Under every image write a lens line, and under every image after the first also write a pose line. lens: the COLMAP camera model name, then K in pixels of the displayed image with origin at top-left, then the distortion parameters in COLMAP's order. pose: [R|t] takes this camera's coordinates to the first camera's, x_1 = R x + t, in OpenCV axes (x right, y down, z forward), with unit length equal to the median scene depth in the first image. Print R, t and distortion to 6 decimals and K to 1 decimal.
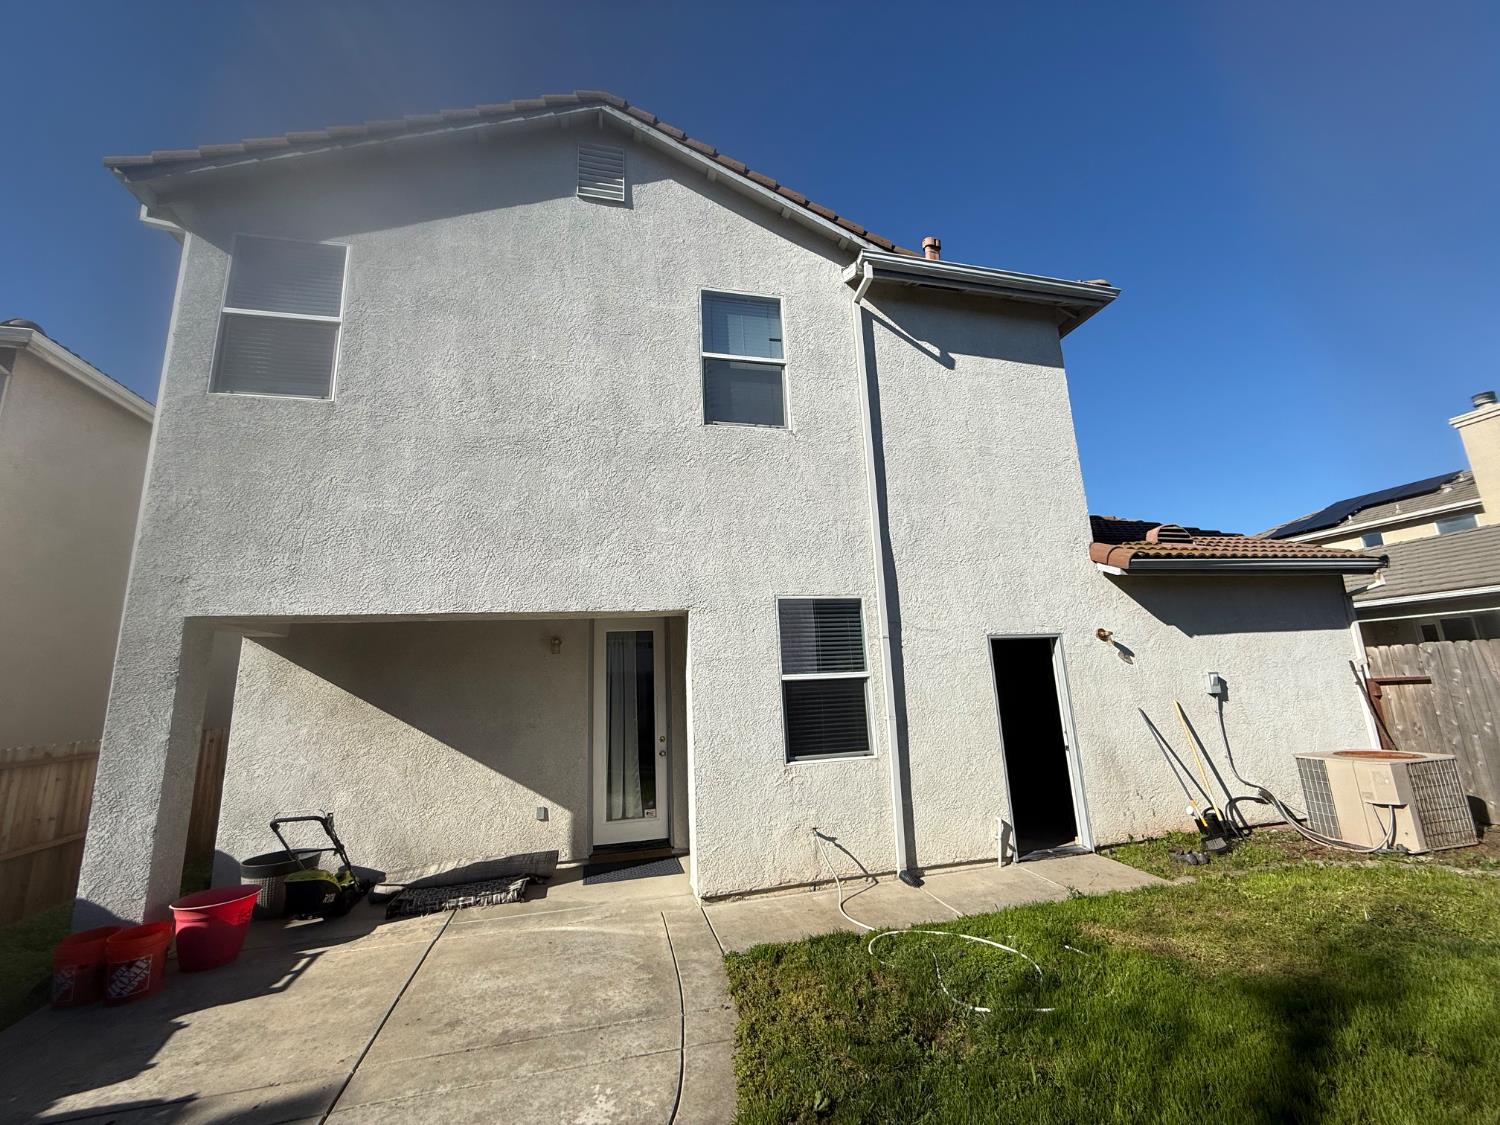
lens RADIAL K [[597.1, 0, 745.8], [0, 597.1, 560.9], [0, 0, 1]] dist [-0.001208, 0.000177]
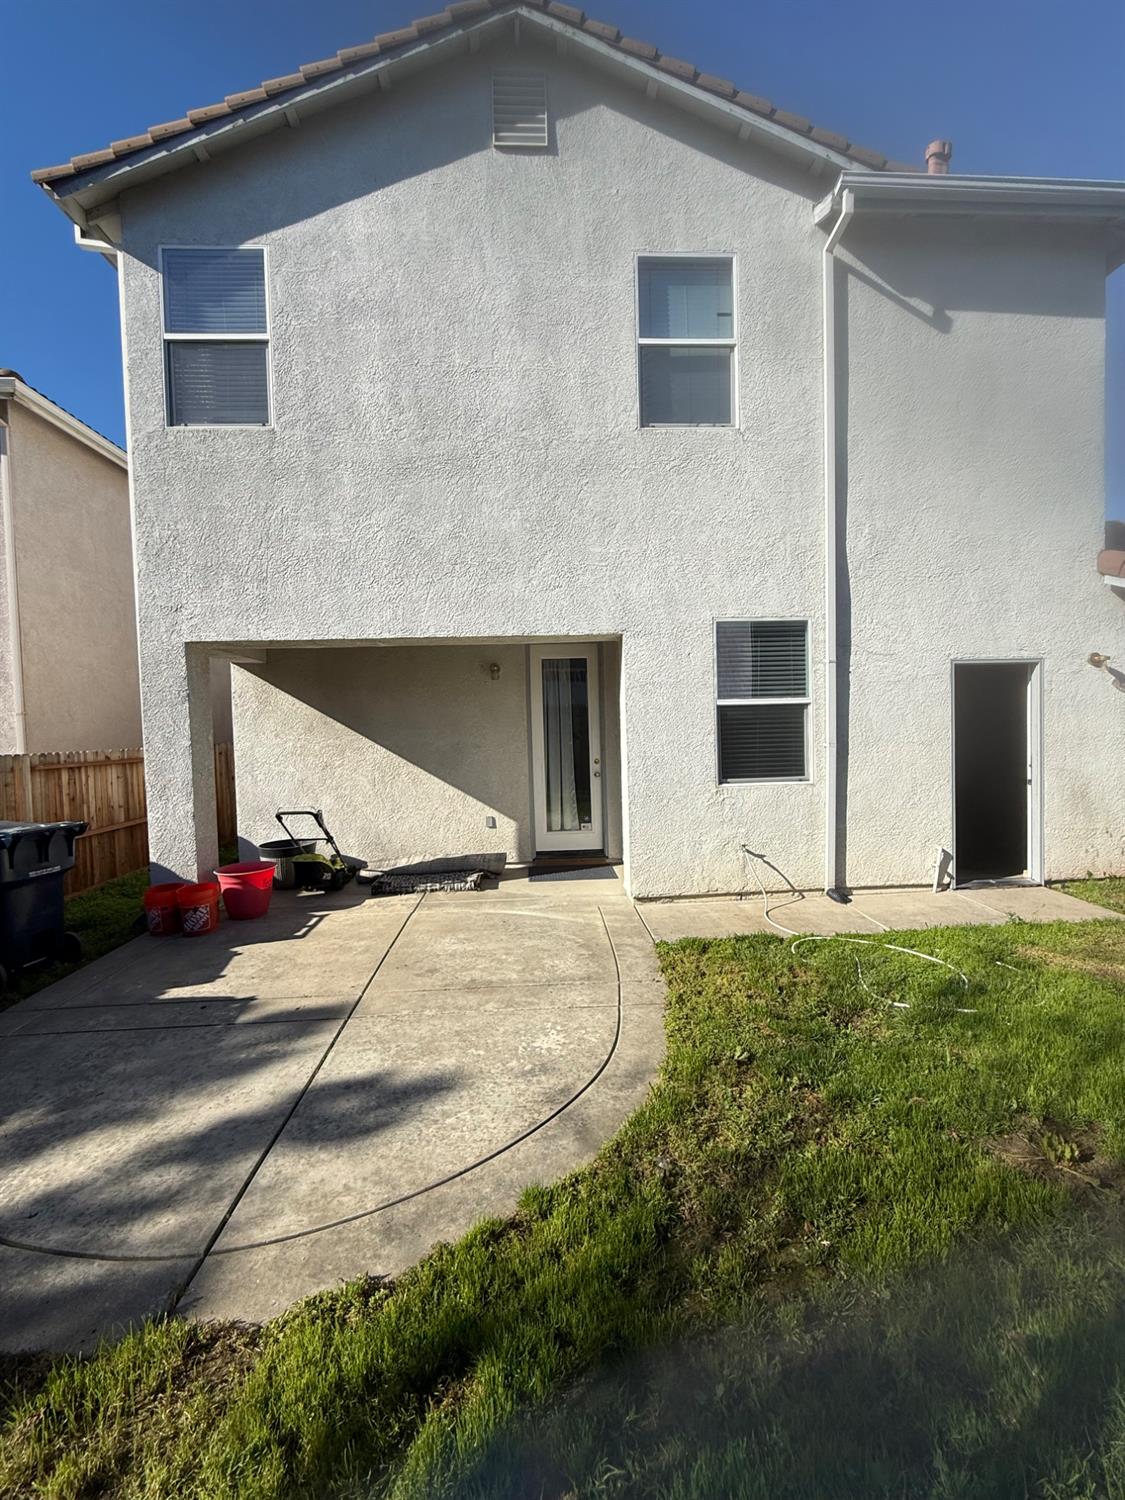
lens RADIAL K [[597.1, 0, 563.5], [0, 597.1, 745.9], [0, 0, 1]] dist [-0.001208, 0.000177]
pose [[0.982679, 0.023387, -0.183832, -0.005644], [0.021853, 0.970458, 0.240277, 0.021930], [0.184021, -0.240132, 0.953138, -0.006815]]
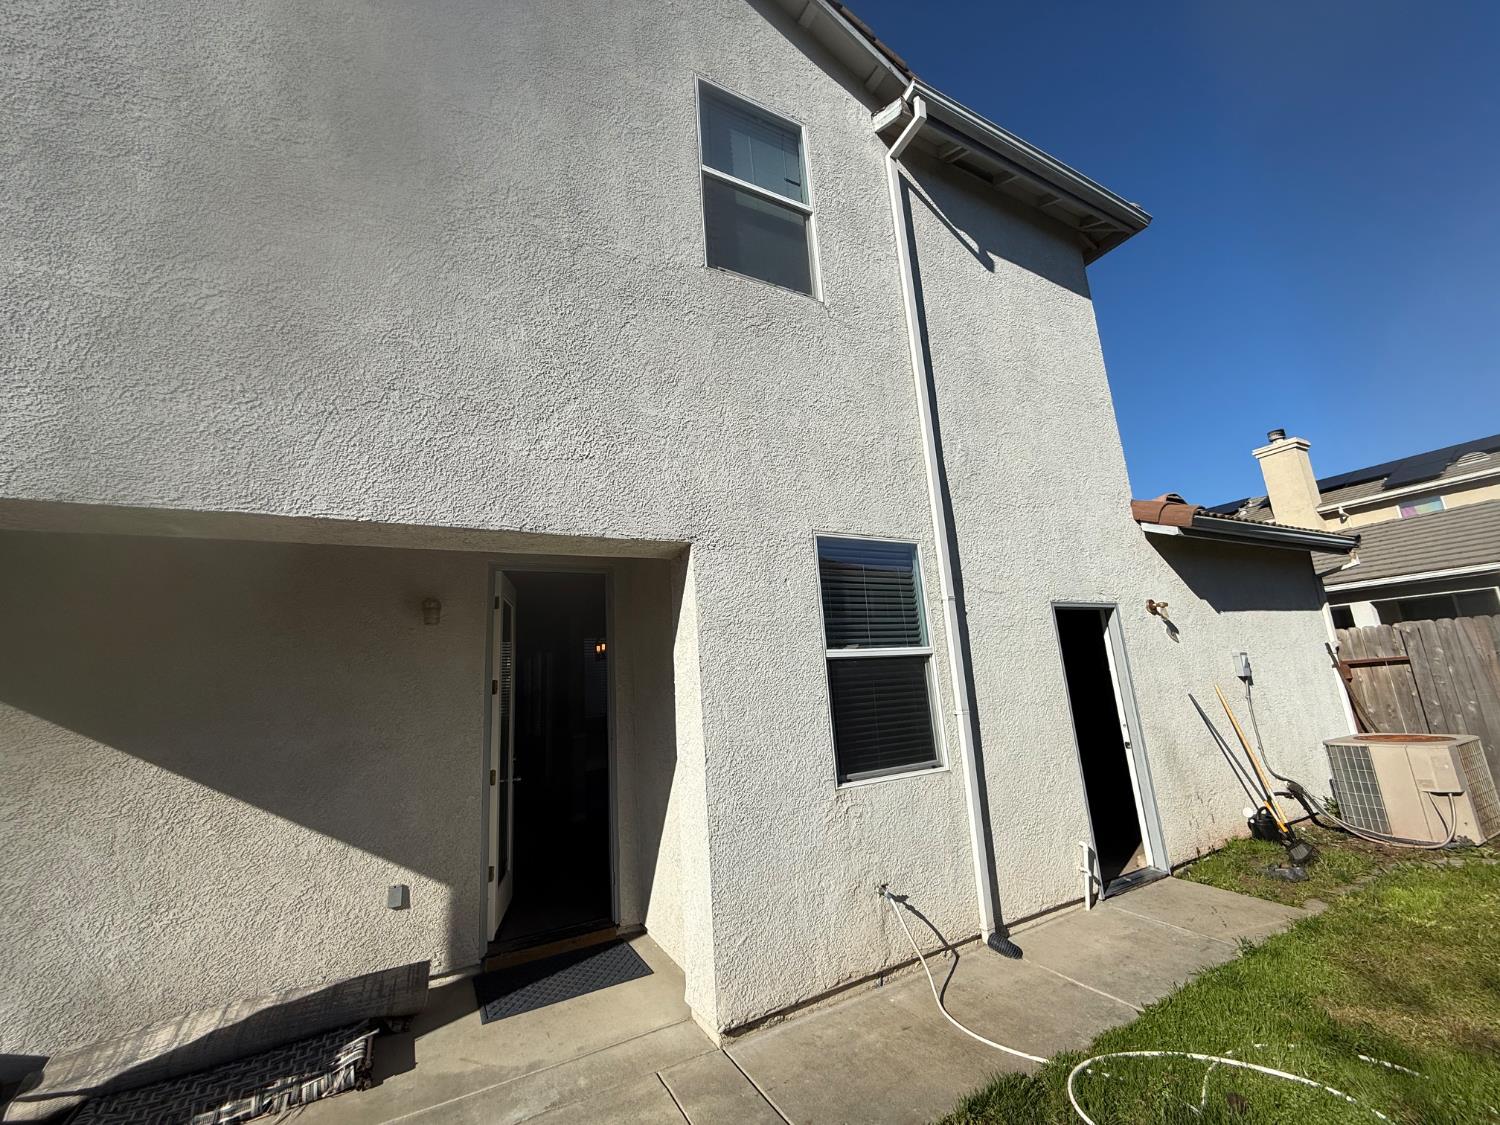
lens RADIAL K [[597.1, 0, 745.8], [0, 597.1, 560.9], [0, 0, 1]] dist [-0.001208, 0.000177]
pose [[0.967537, 0.034978, 0.250297, -0.189842], [-0.029577, 0.999242, -0.025310, 0.112245], [-0.250992, 0.017085, 0.967838, 0.385638]]
